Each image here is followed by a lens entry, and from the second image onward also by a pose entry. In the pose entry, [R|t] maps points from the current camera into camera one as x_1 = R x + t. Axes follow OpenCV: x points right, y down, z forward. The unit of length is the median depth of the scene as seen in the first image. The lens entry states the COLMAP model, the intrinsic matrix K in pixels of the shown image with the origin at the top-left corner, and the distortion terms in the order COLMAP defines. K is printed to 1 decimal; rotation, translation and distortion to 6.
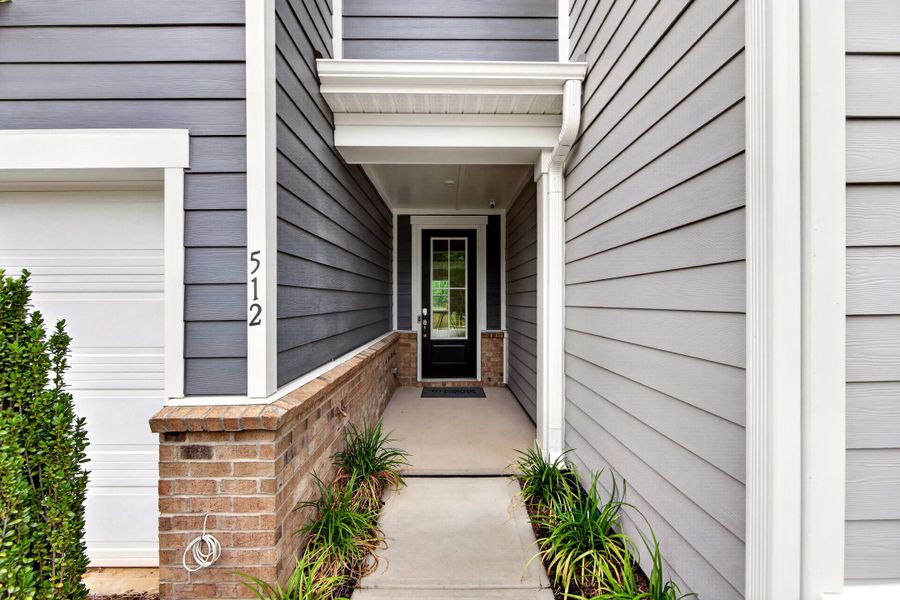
lens RADIAL K [[355.3, 0, 449.3], [0, 355.3, 298.8], [0, 0, 1]] dist [-0.000497, -0.000101]
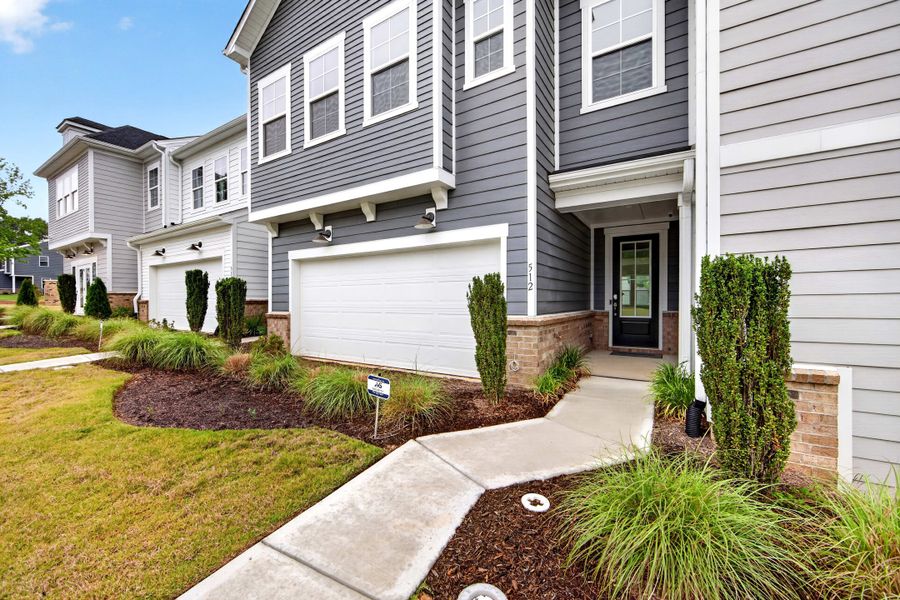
lens RADIAL K [[353.1, 0, 450.2], [0, 353.1, 304.1], [0, 0, 1]] dist [-0.001805, -0.000146]
pose [[0.846689, 0.006549, -0.532048, 0.124477], [0.002449, 0.999866, 0.016205, 0.043008], [0.532083, -0.015024, 0.846559, -0.524908]]
